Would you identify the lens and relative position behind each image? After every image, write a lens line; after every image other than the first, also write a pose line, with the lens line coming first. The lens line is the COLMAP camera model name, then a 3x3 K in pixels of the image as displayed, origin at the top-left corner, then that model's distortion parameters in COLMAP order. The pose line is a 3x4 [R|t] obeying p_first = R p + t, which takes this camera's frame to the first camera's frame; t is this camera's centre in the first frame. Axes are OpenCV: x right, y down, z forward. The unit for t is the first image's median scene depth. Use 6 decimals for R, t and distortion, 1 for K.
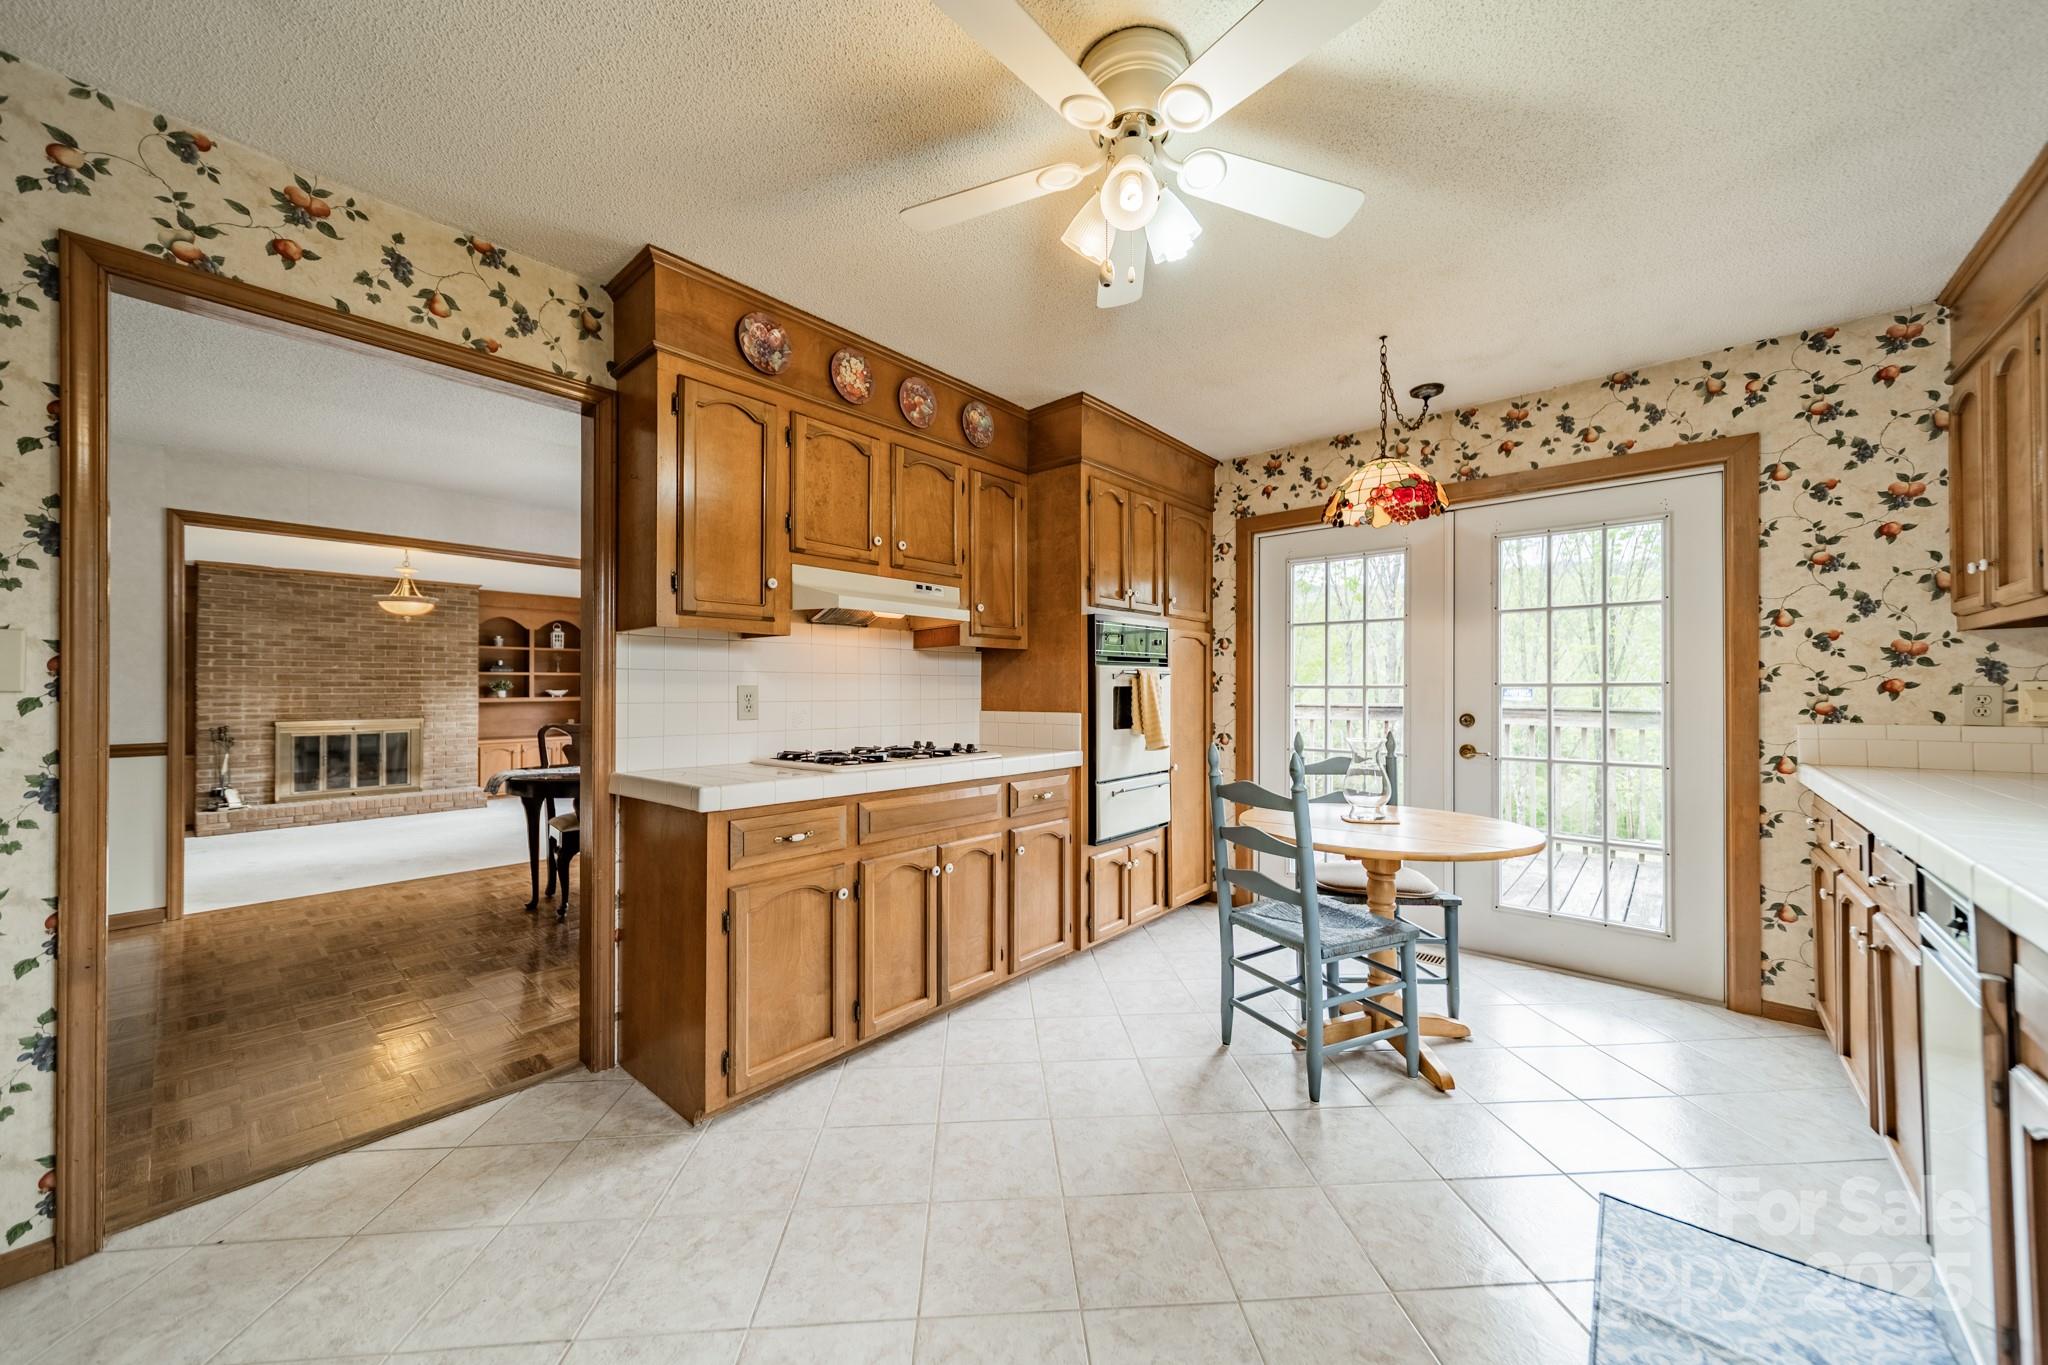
lens RADIAL K [[728.3, 0, 1039.9], [0, 728.3, 684.0], [0, 0, 1]] dist [0.002949, 0.000124]
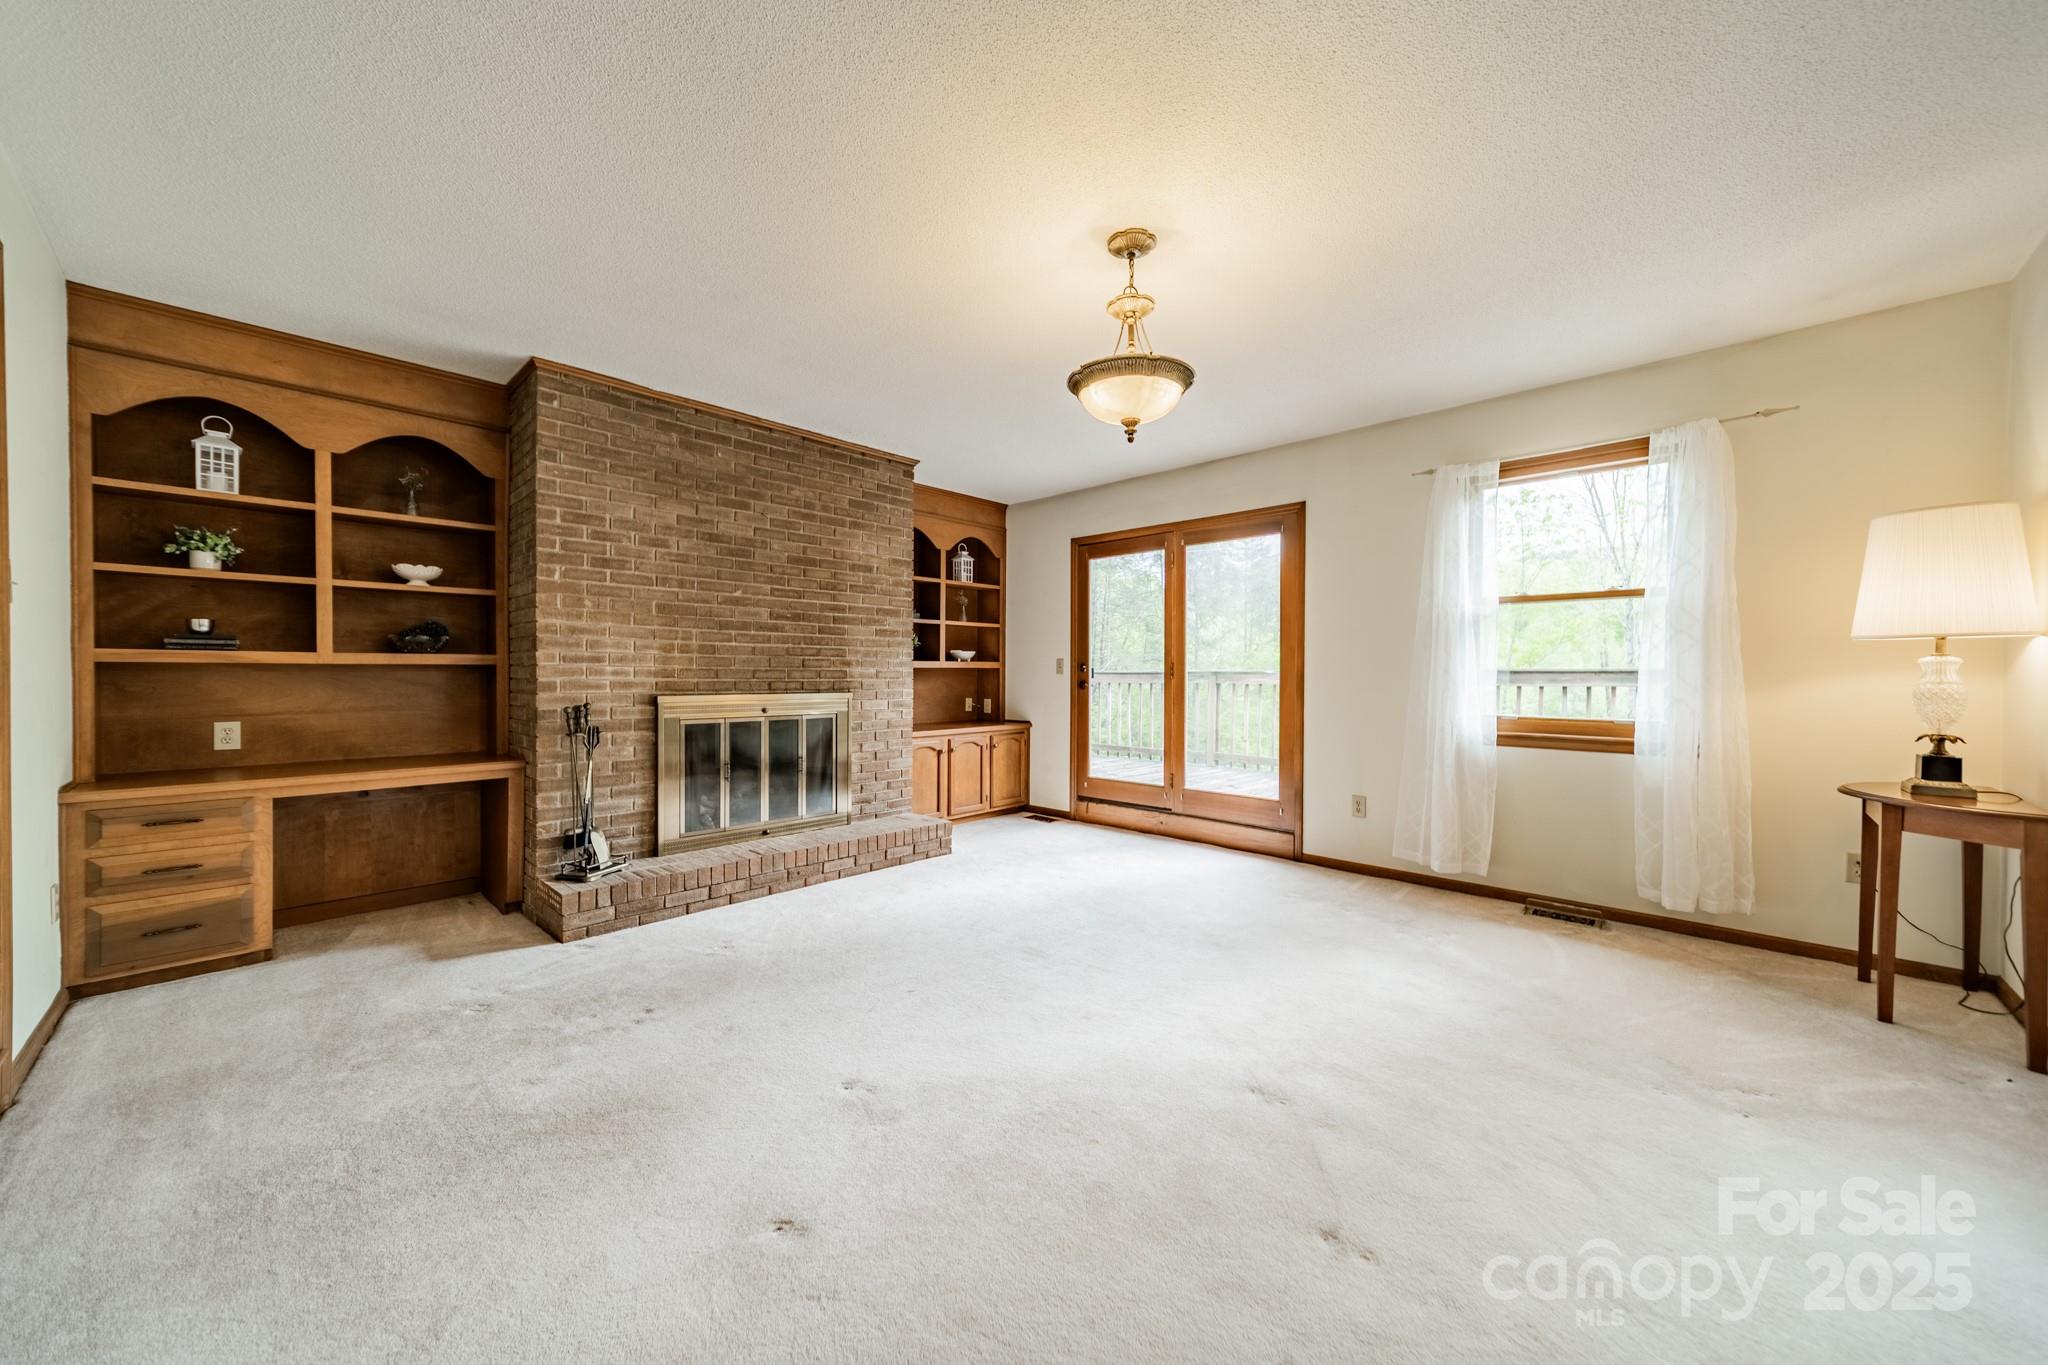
lens RADIAL K [[728.3, 0, 1034.9], [0, 728.3, 683.5], [0, 0, 1]] dist [0.002949, 0.000124]
pose [[0.998755, 0.009249, -0.049012, -0.707803], [-0.008123, 0.999699, 0.023131, 0.027301], [0.049211, -0.022704, 0.998530, 0.472552]]
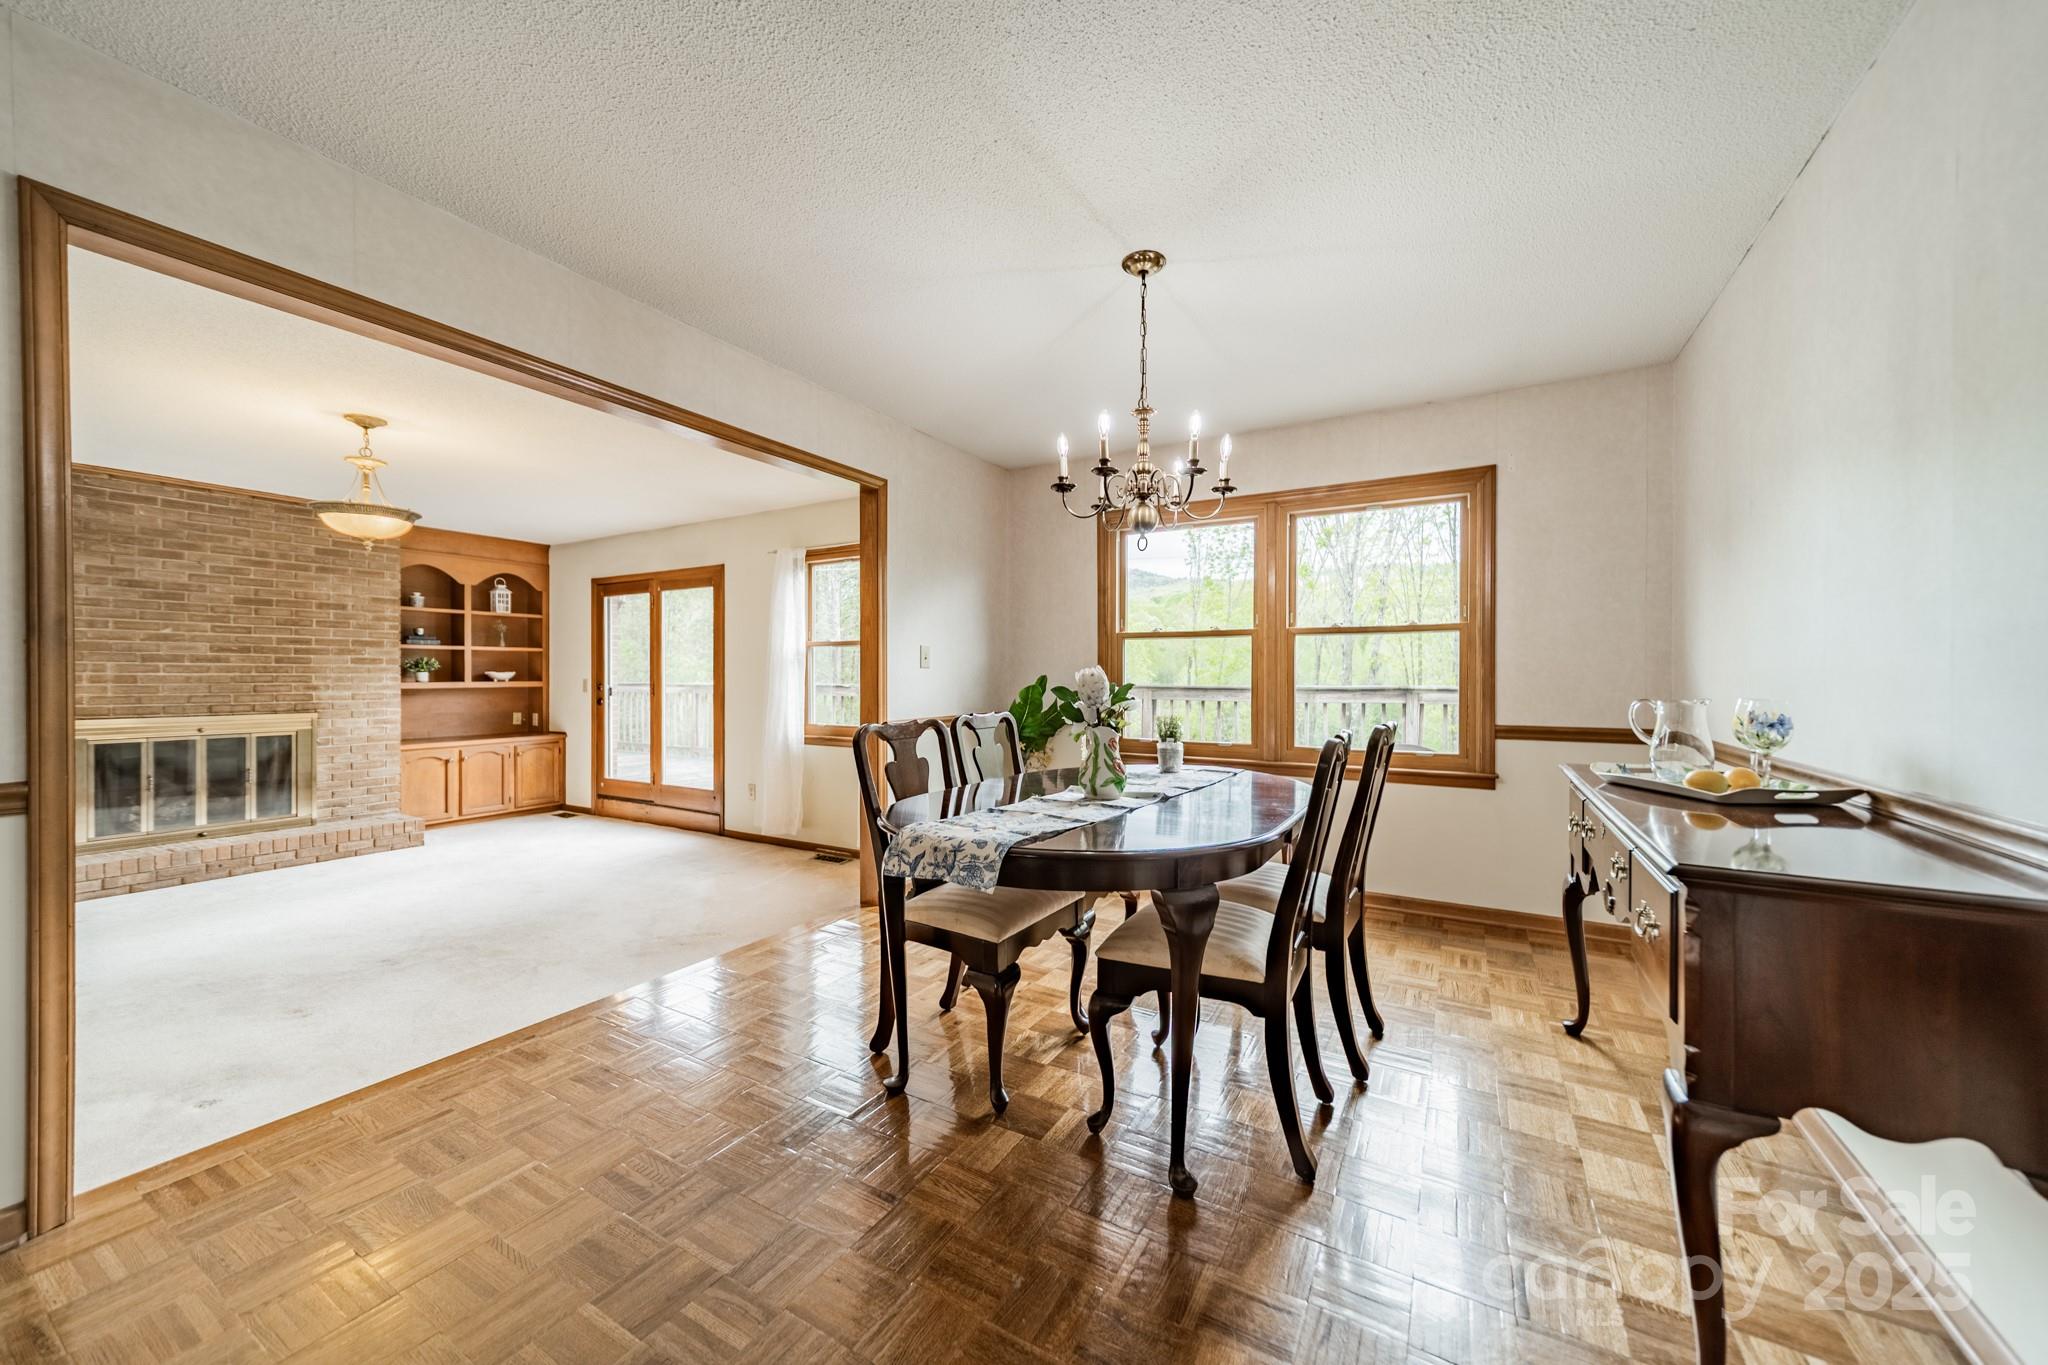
lens RADIAL K [[728.3, 0, 1032.9], [0, 728.3, 680.9], [0, 0, 1]] dist [0.002949, 0.000124]
pose [[0.981875, 0.004589, 0.189475, -0.354858], [-0.007085, 0.999897, 0.012500, 0.006106], [-0.189398, -0.013616, 0.981806, 0.248469]]
